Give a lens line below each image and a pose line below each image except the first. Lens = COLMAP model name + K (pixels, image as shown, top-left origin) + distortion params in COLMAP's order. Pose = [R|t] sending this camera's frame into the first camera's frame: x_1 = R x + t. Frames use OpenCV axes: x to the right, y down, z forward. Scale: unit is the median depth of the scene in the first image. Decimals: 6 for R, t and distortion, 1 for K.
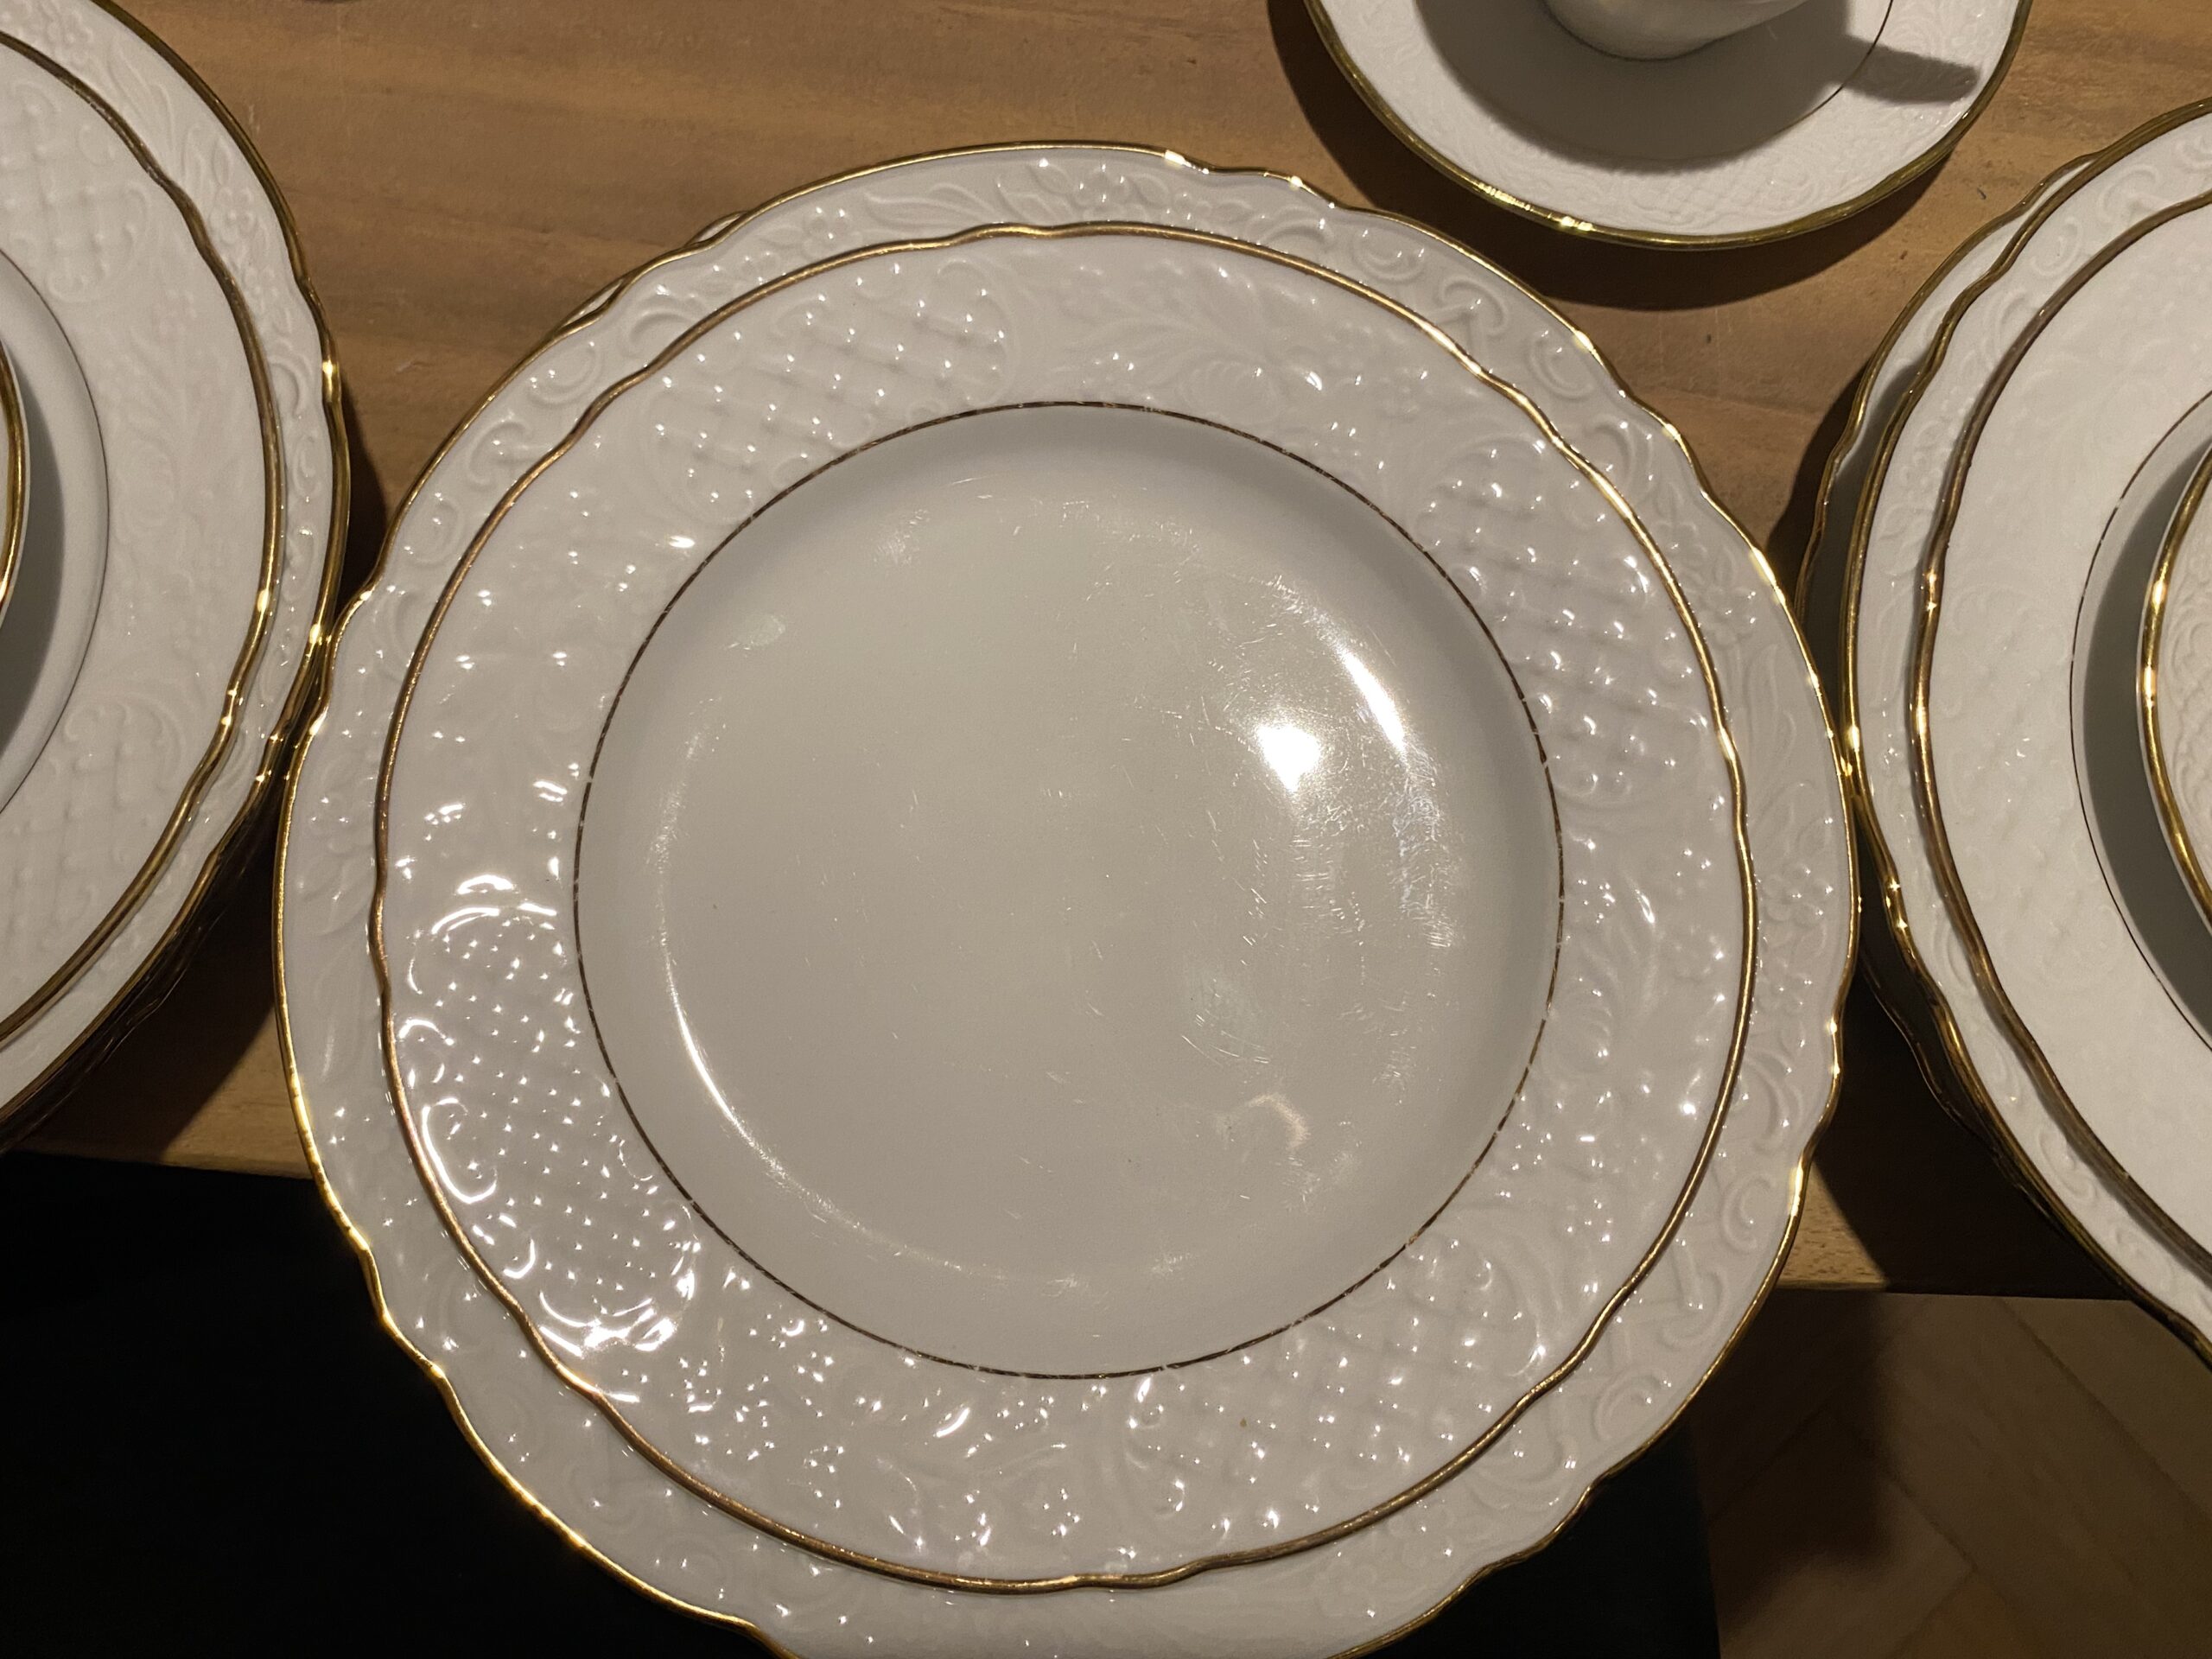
lens RADIAL K [[1718.1, 0, 1051.3], [0, 1718.1, 825.5], [0, 0, 1]] dist [-0.021537, 0.005430]
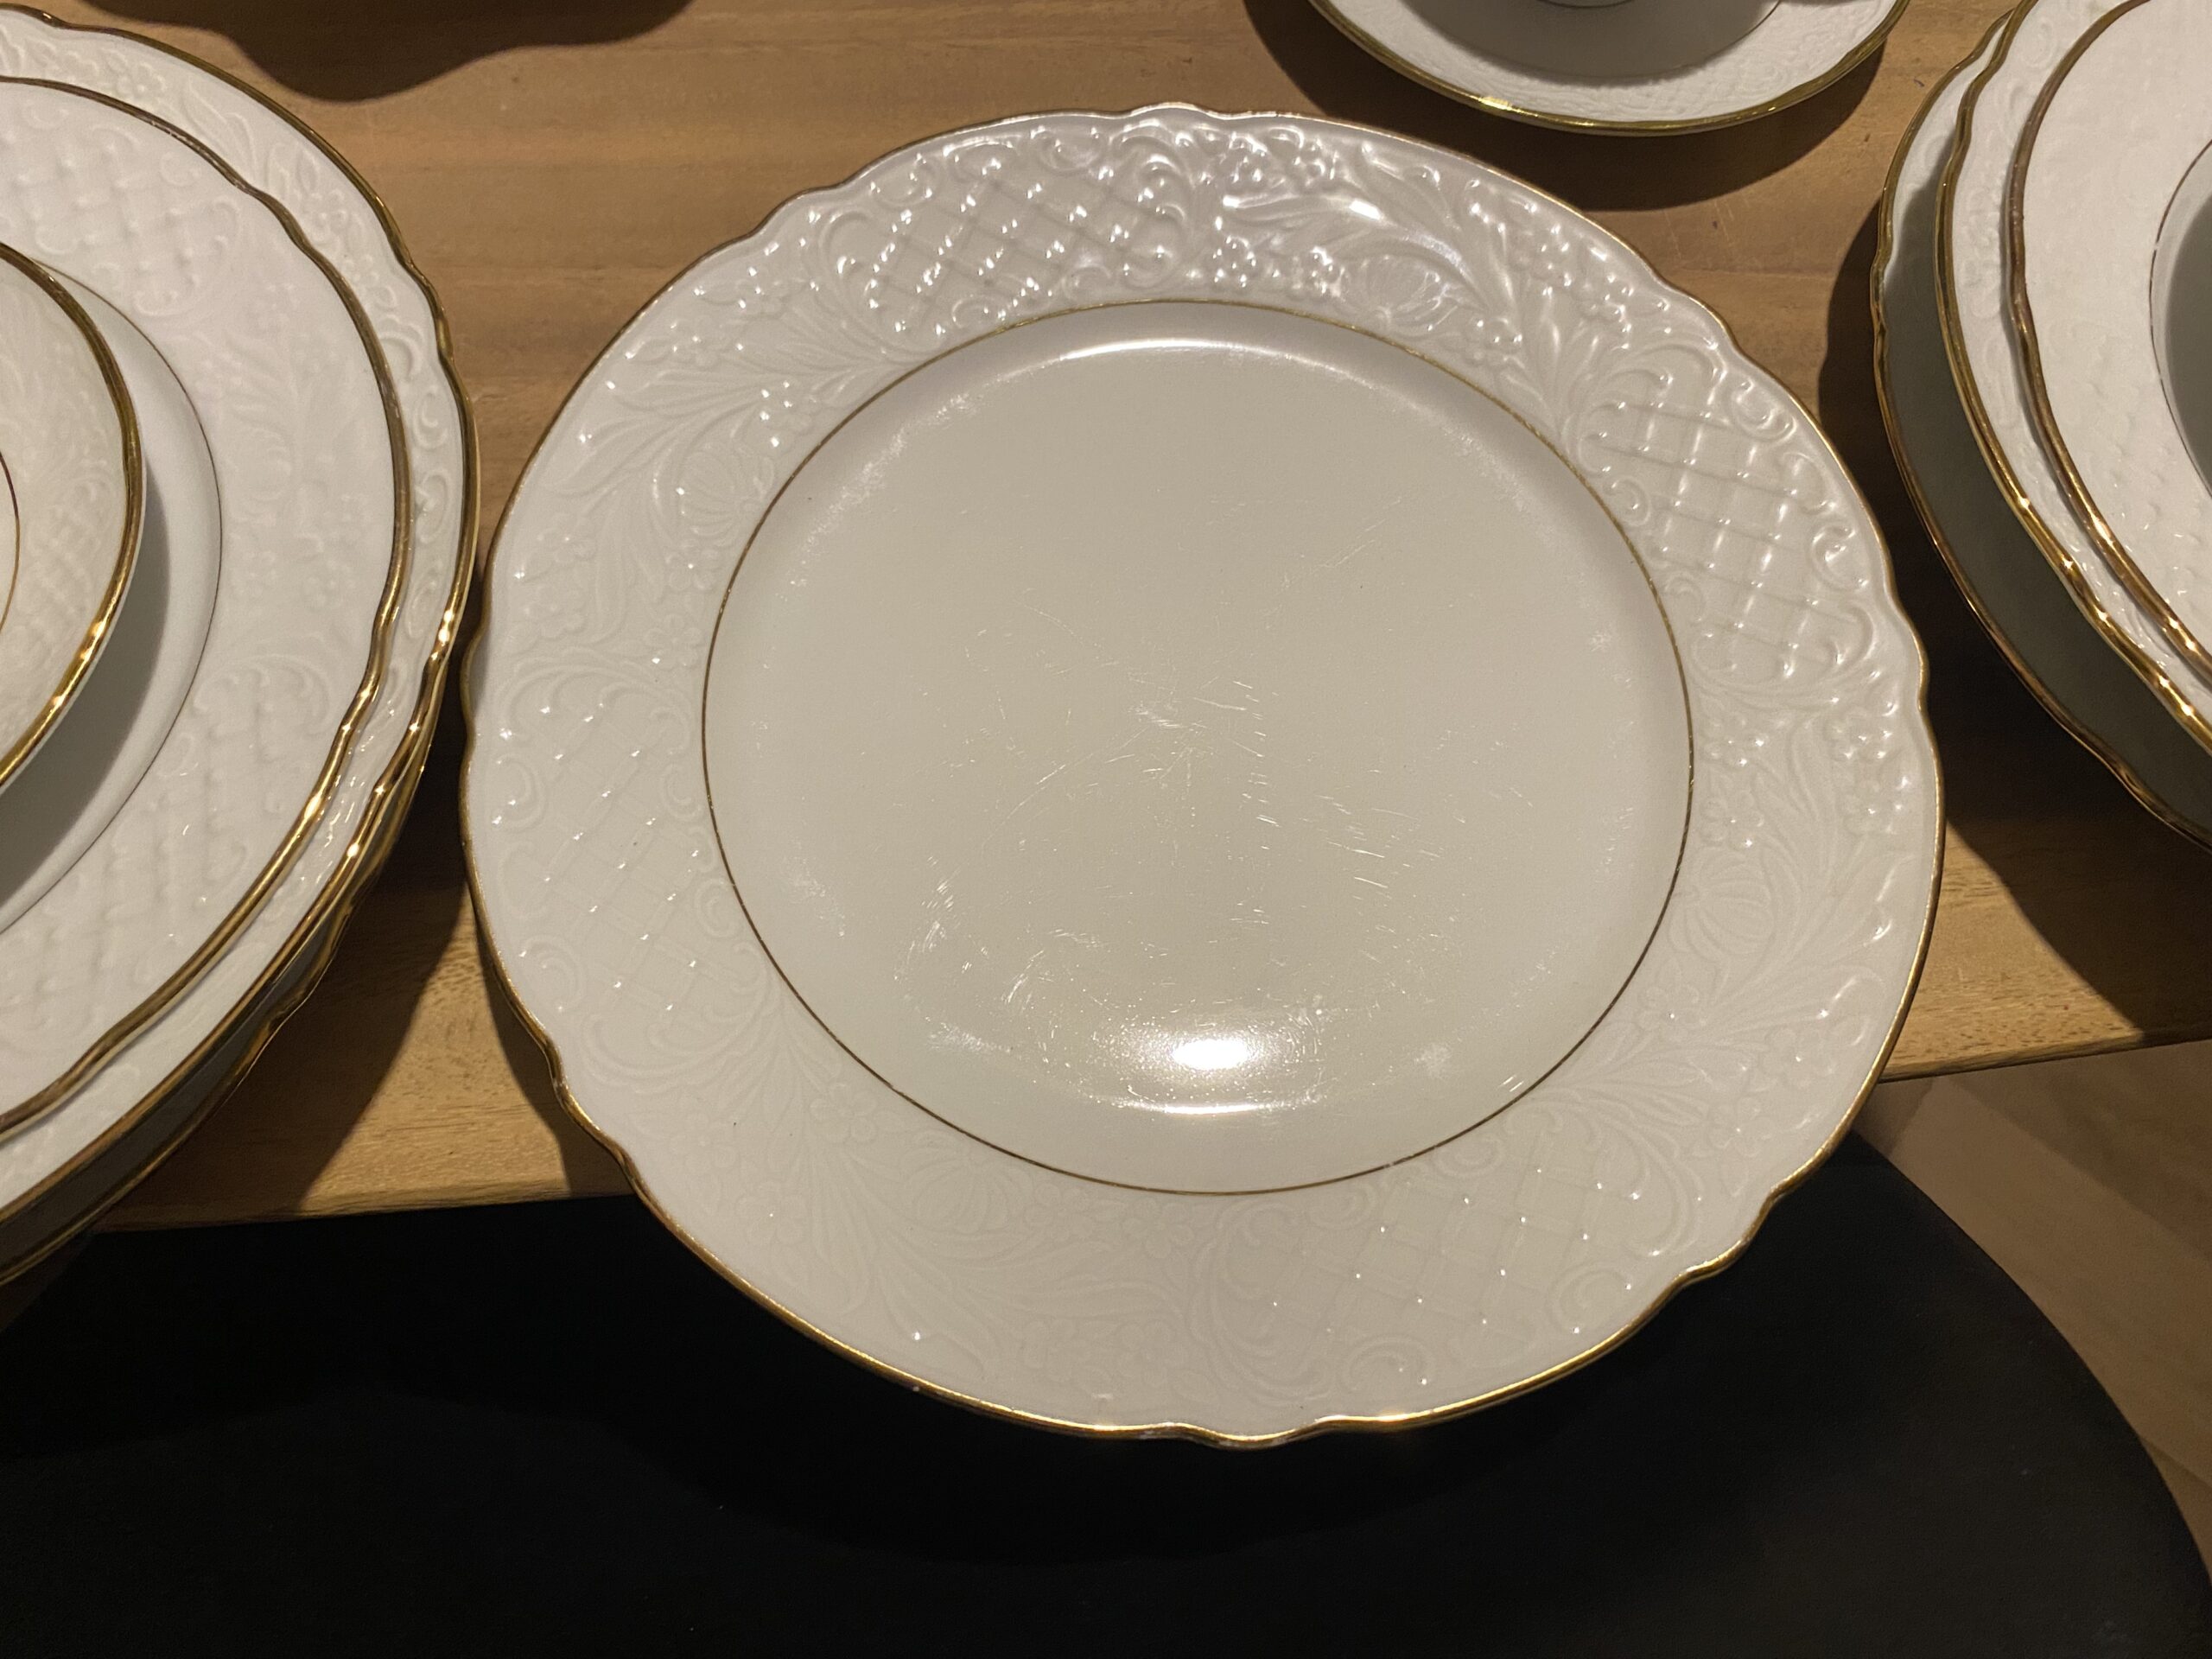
lens RADIAL K [[1718.1, 0, 1051.3], [0, 1718.1, 825.5], [0, 0, 1]] dist [-0.021537, 0.005430]
pose [[0.986472, -0.141817, 0.082226, -0.198876], [0.155193, 0.969485, -0.189772, 0.261101], [-0.052804, 0.199966, 0.978379, 0.066007]]
